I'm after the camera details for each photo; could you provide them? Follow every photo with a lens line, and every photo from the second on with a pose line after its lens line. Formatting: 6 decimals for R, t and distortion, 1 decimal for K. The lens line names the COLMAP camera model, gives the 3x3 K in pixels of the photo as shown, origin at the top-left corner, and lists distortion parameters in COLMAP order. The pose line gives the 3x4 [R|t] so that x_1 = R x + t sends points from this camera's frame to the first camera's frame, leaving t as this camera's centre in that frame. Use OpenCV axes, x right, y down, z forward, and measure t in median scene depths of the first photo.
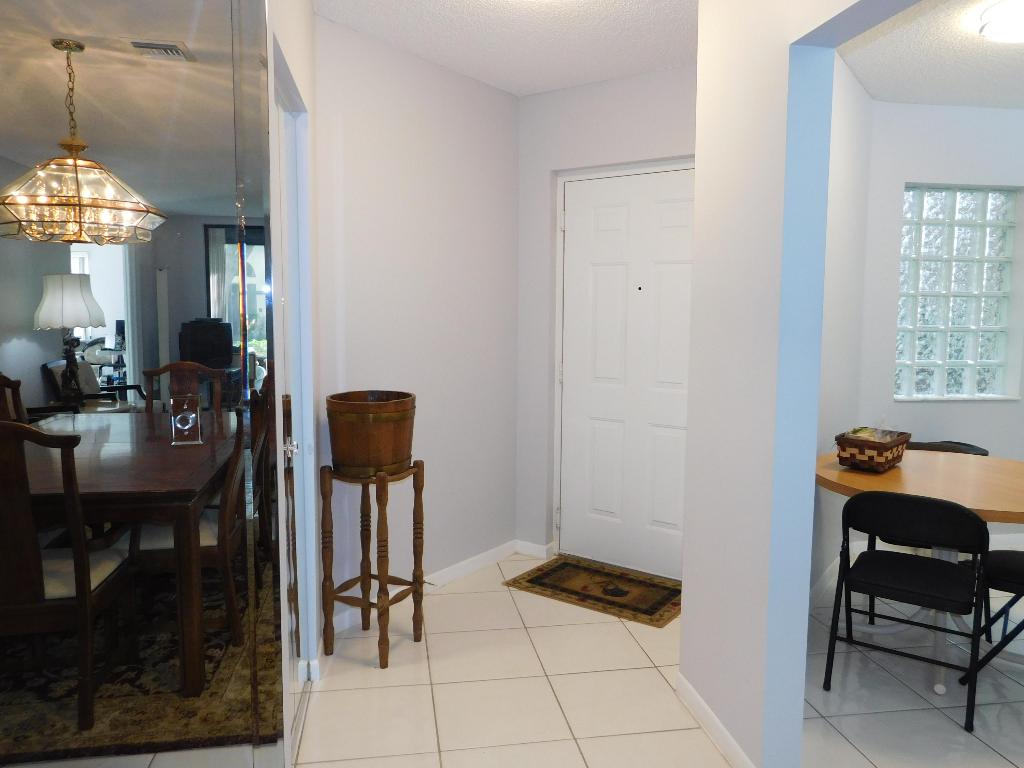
lens RADIAL K [[754.9, 0, 515.0], [0, 754.9, 378.5], [0, 0, 1]] dist [-0.010119, -0.001458]
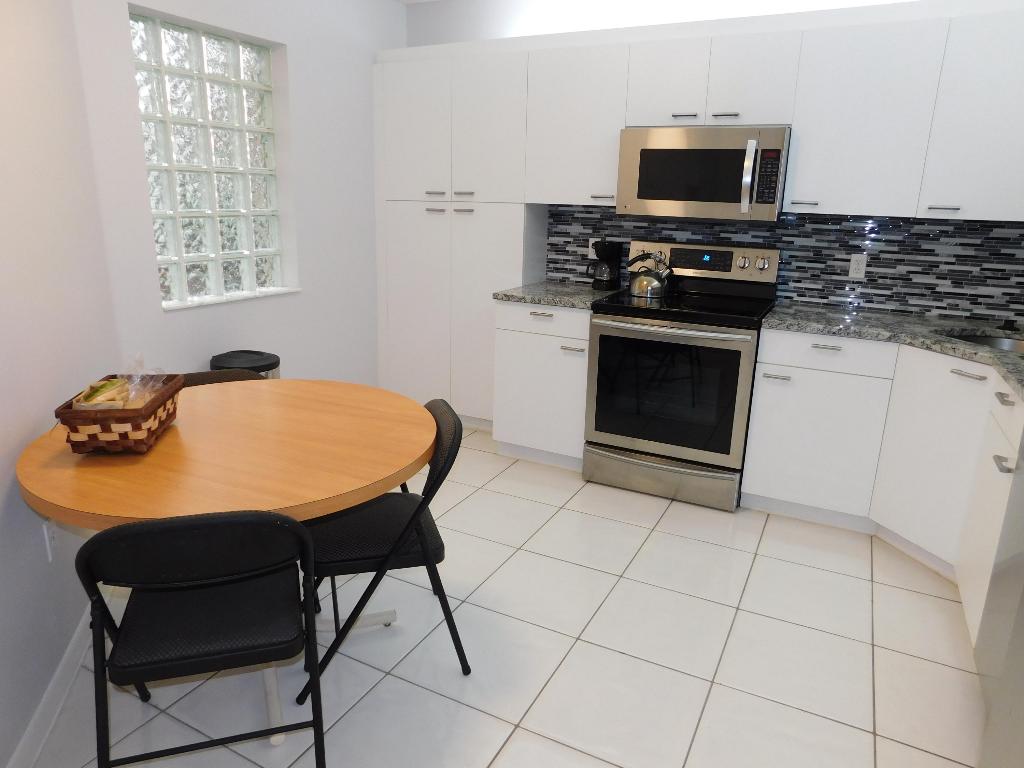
lens RADIAL K [[671.7, 0, 506.4], [0, 671.7, 383.9], [0, 0, 1]] dist [-0.053980, 0.034583]
pose [[0.610992, -0.208066, 0.763804, 0.178350], [0.062228, 0.974480, 0.215678, -0.021395], [-0.789187, -0.084248, 0.608347, 0.295237]]
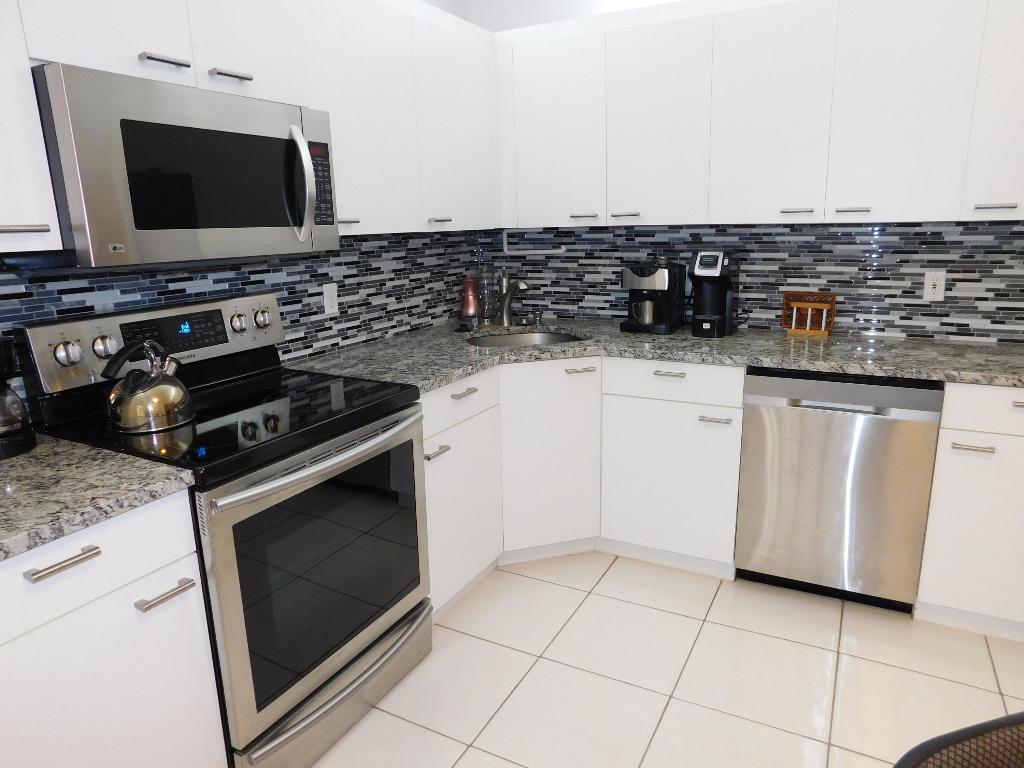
lens RADIAL K [[671.7, 0, 506.8], [0, 671.7, 381.5], [0, 0, 1]] dist [-0.053980, 0.034583]
pose [[-0.777442, -0.136607, 0.613940, 0.595065], [0.082267, 0.945655, 0.314593, -0.081342], [-0.623551, 0.295084, -0.723954, 0.920829]]
